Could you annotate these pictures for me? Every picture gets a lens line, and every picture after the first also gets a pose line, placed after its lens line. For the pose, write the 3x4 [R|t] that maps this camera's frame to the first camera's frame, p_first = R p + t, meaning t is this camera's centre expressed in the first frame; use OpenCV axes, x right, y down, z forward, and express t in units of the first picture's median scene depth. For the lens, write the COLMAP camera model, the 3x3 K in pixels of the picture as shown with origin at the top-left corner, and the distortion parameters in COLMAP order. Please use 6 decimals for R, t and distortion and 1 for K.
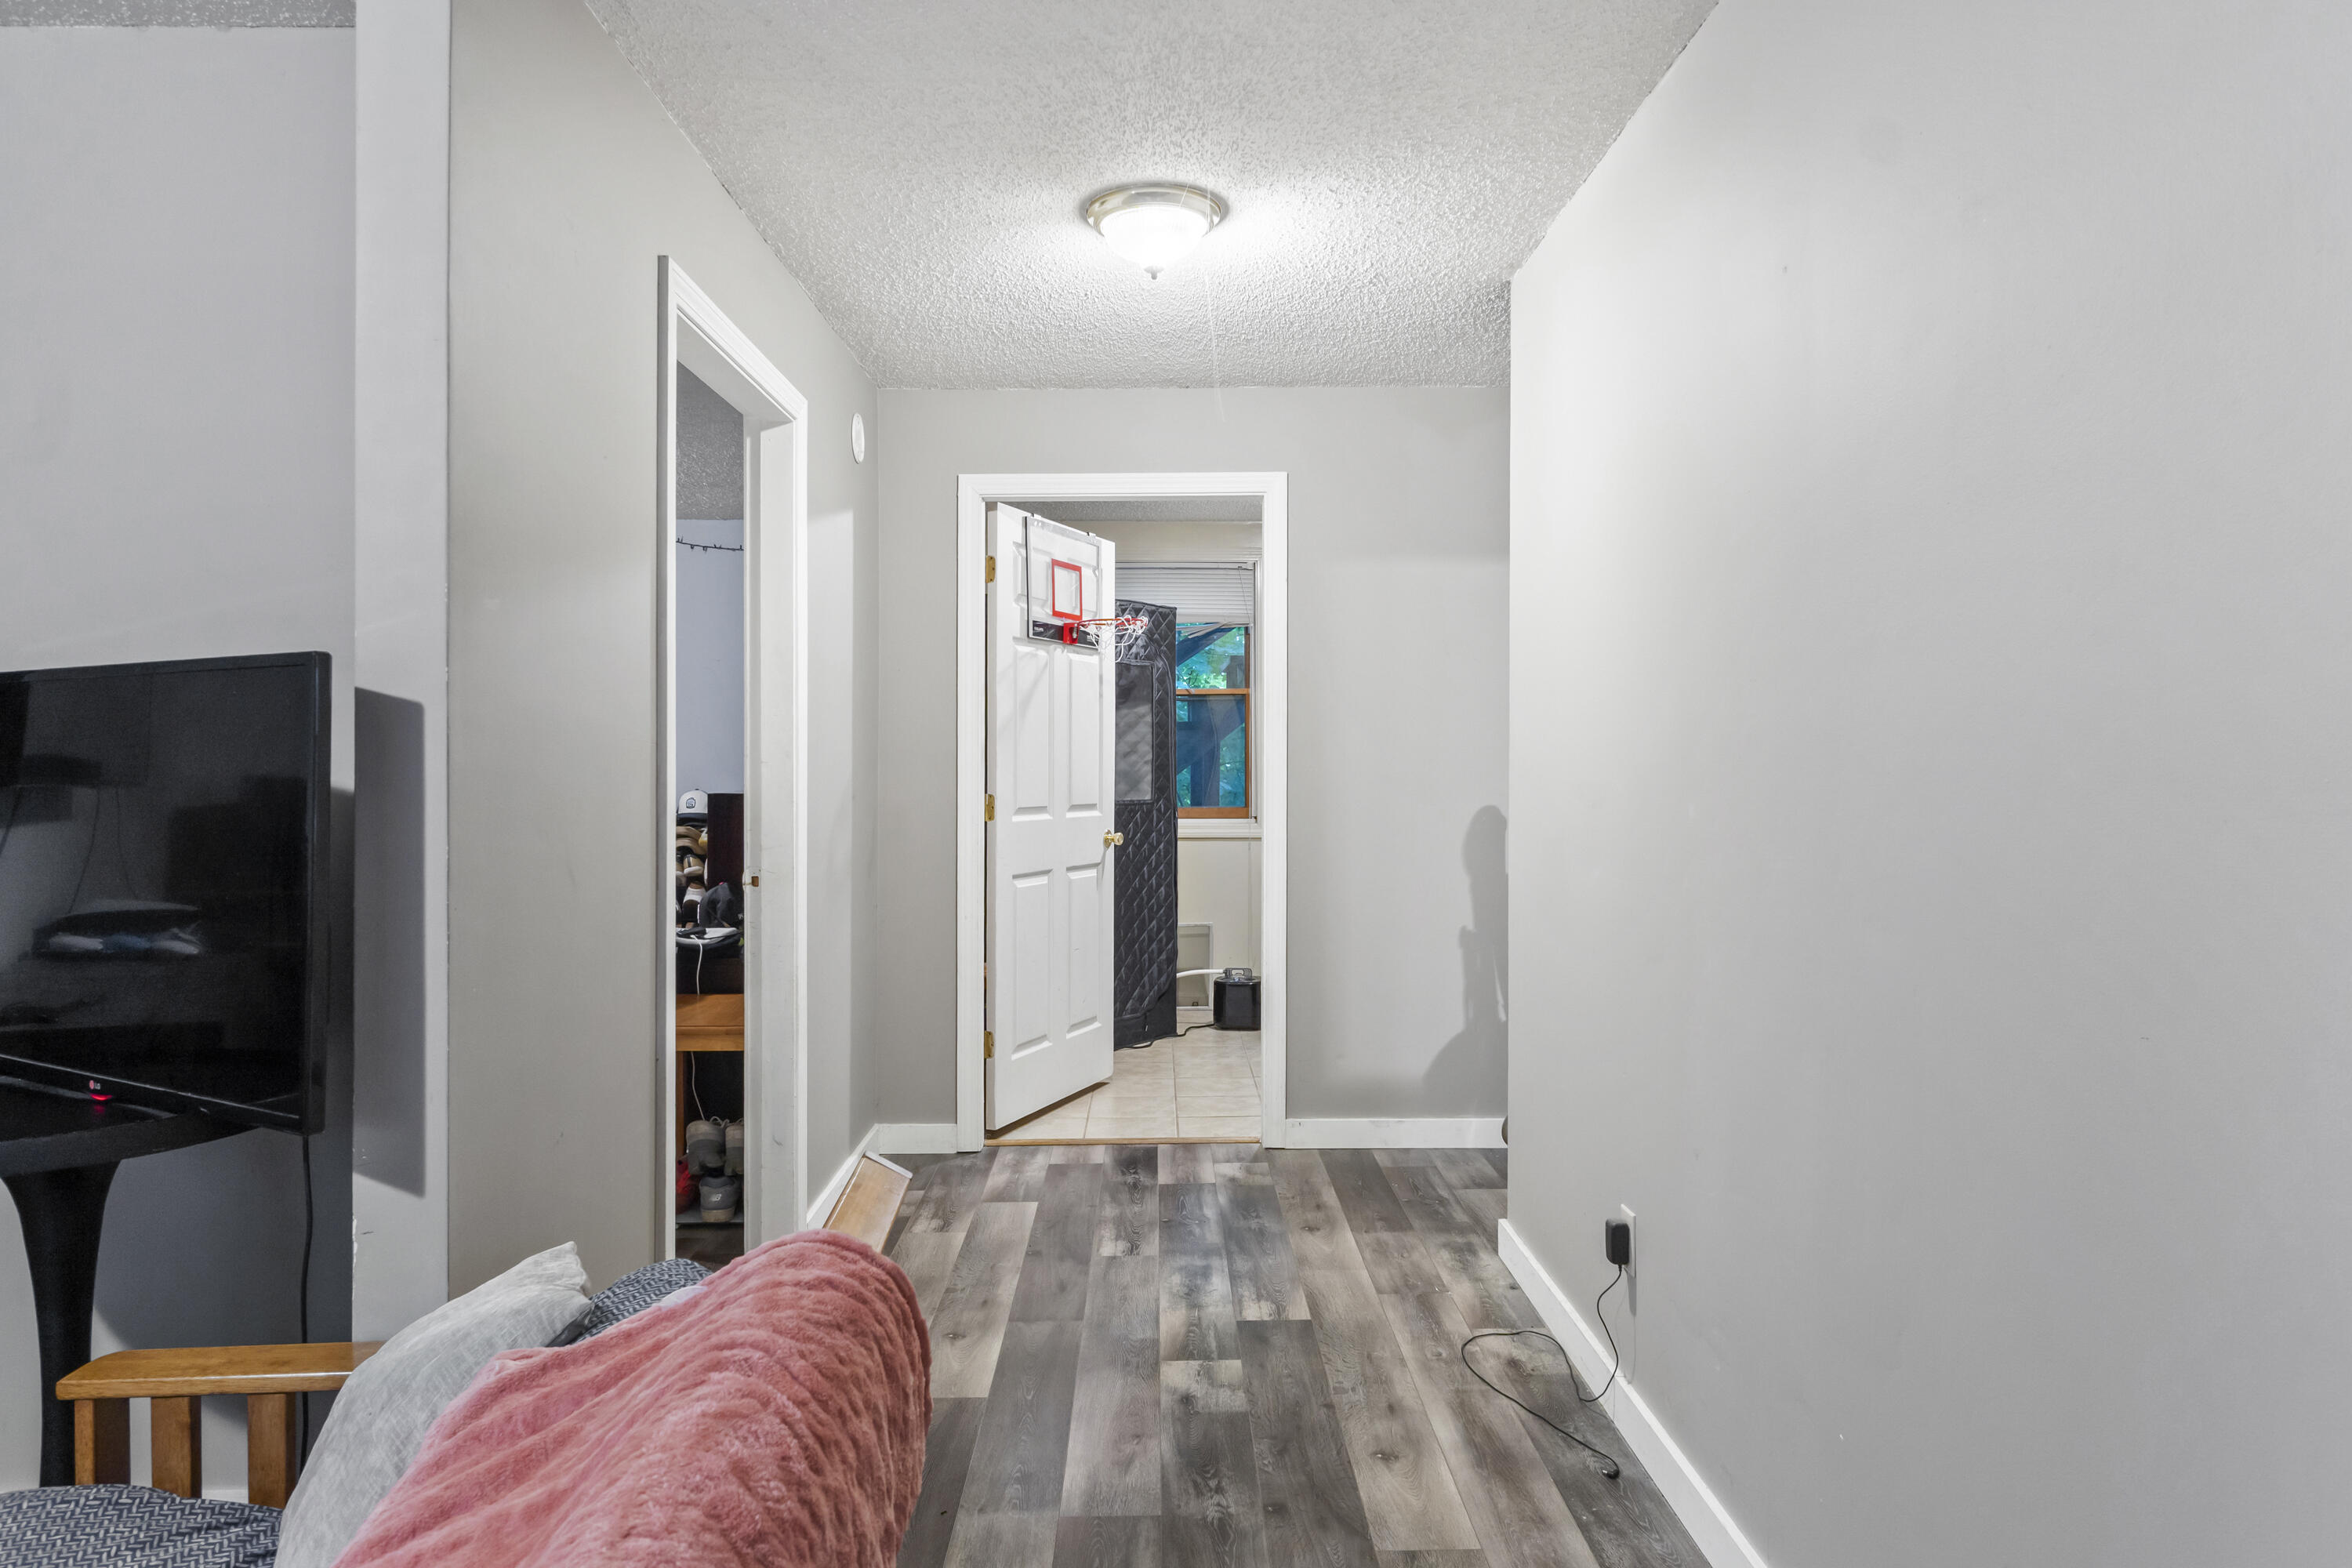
lens RADIAL K [[1435.2, 0, 1176.0], [0, 1435.2, 784.0], [0, 0, 1]] dist [0.000333, 0.000446]
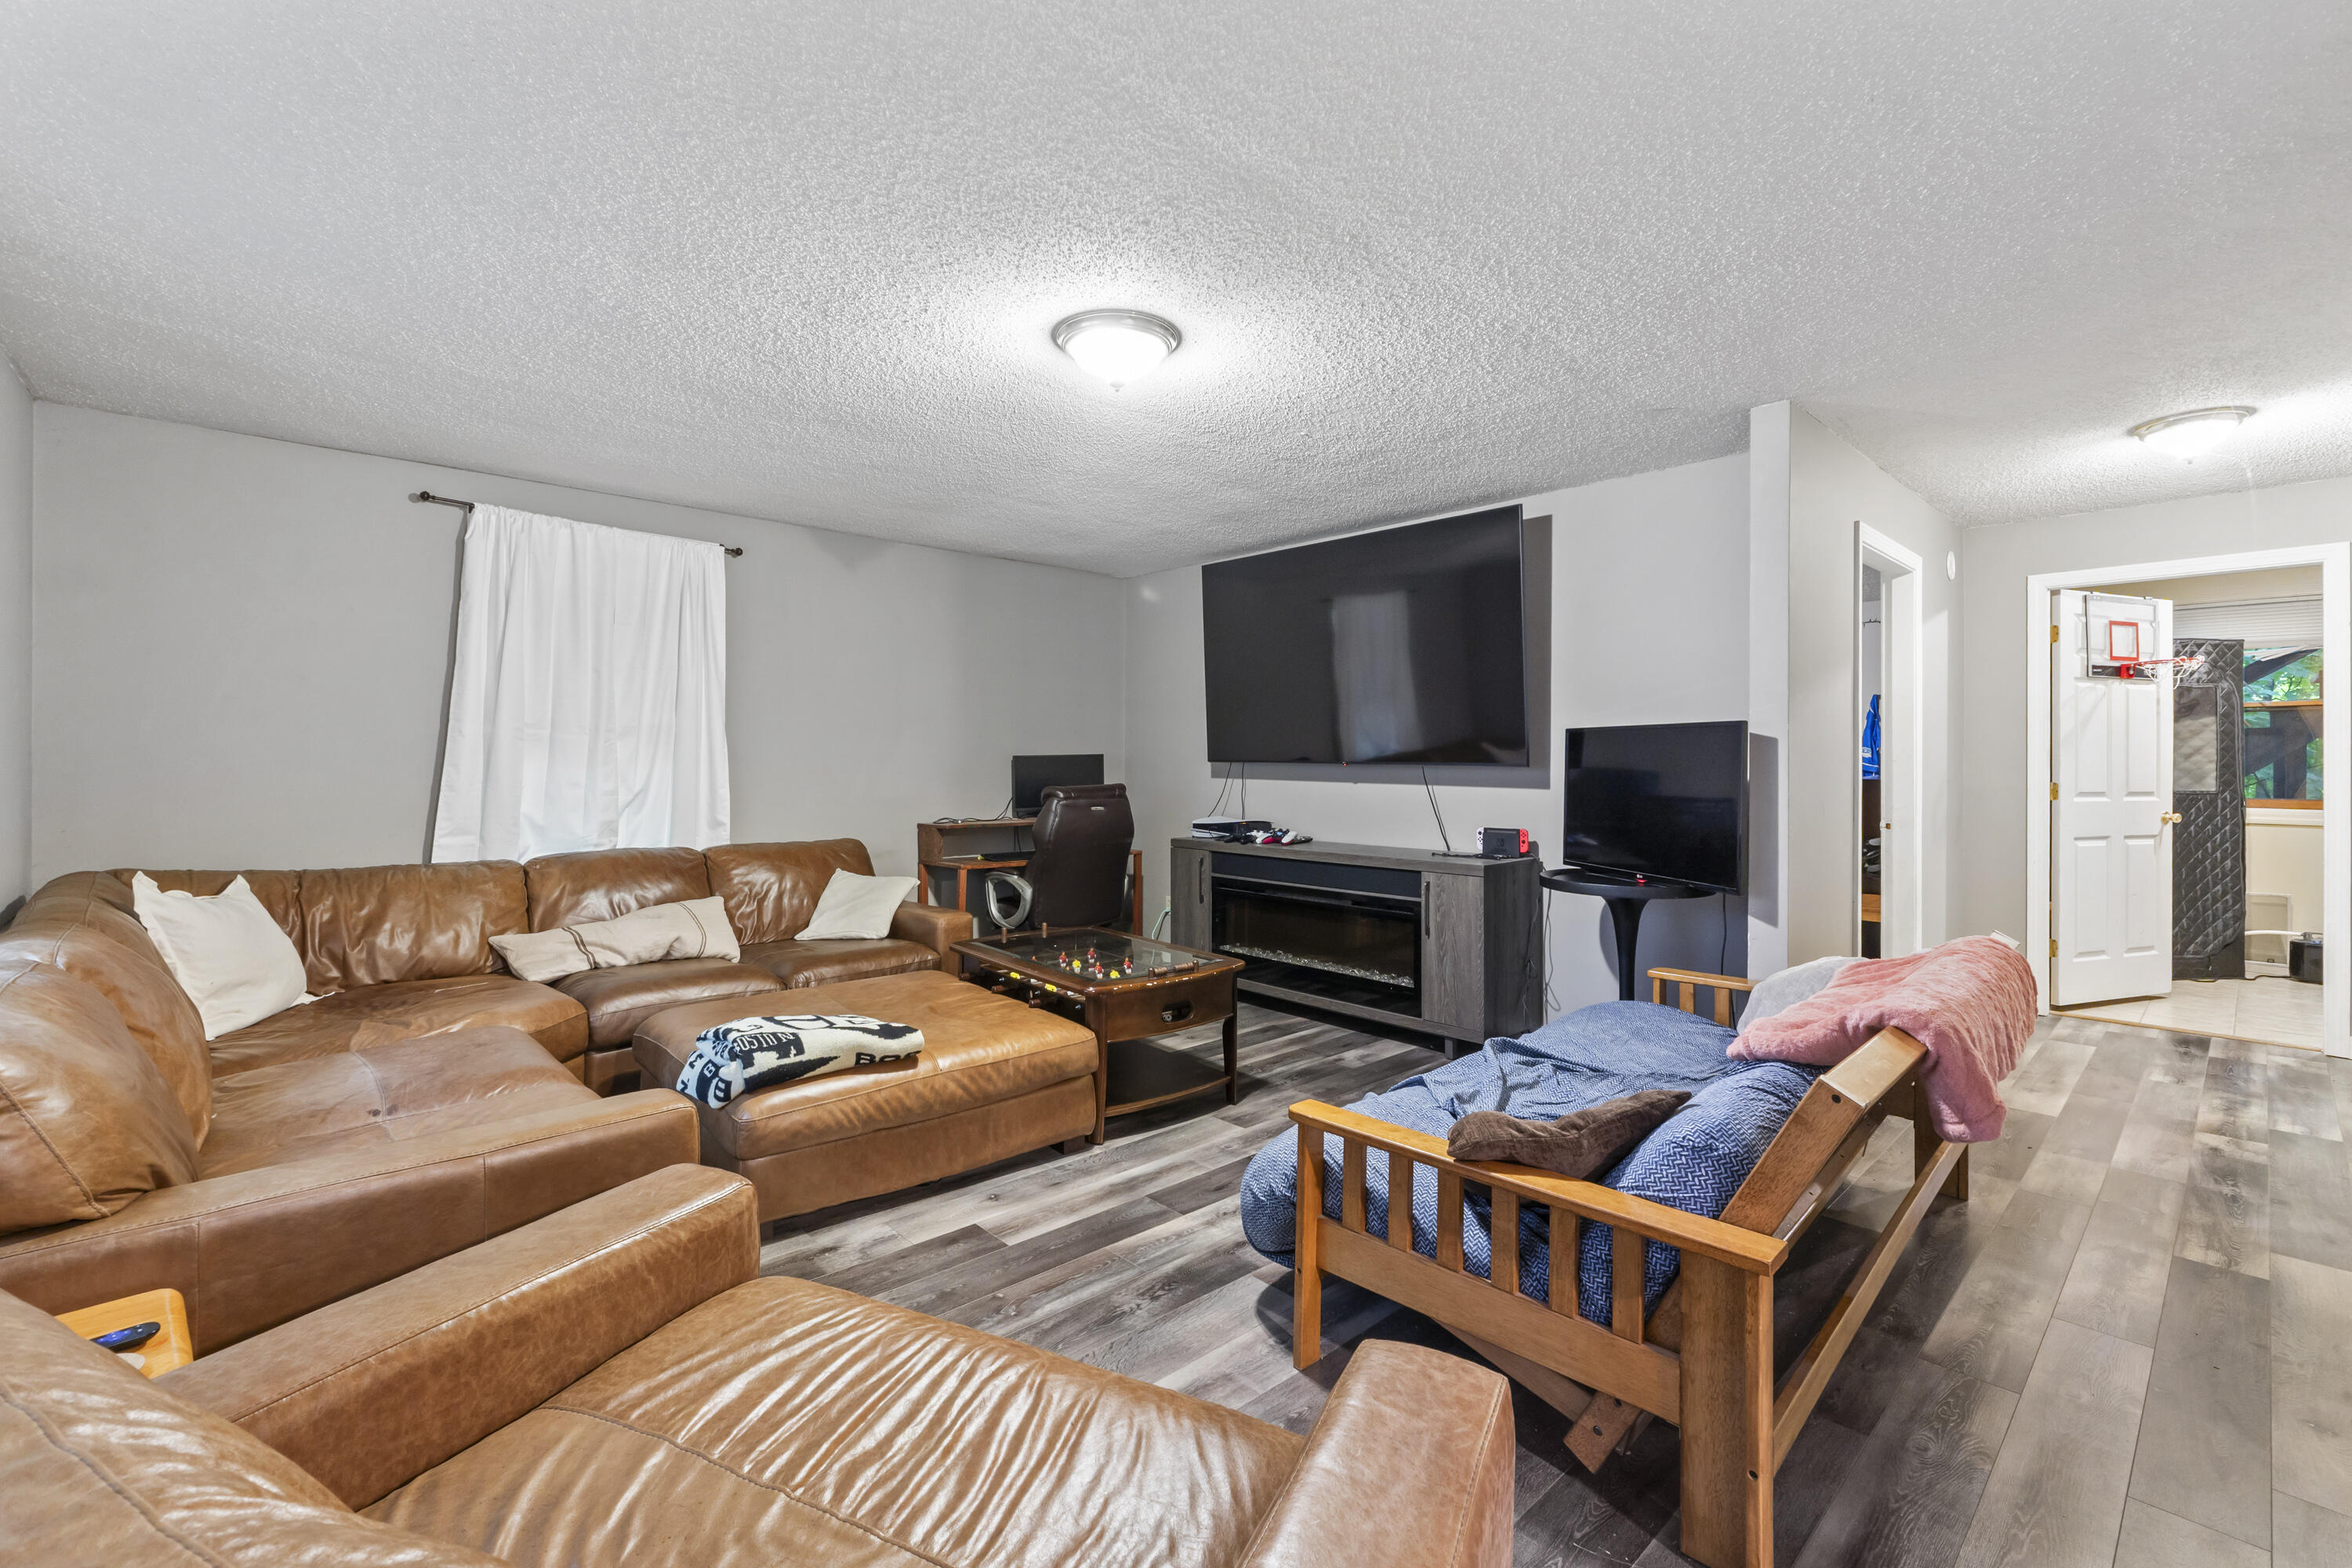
lens RADIAL K [[1000.2, 0, 1190.7], [0, 1000.2, 751.3], [0, 0, 1]] dist [-0.003966, -0.000142]
pose [[0.670545, -0.003108, -0.741863, 0.038611], [-0.014752, 0.999738, -0.017522, 0.005967], [0.741722, 0.022693, 0.670323, -0.369378]]
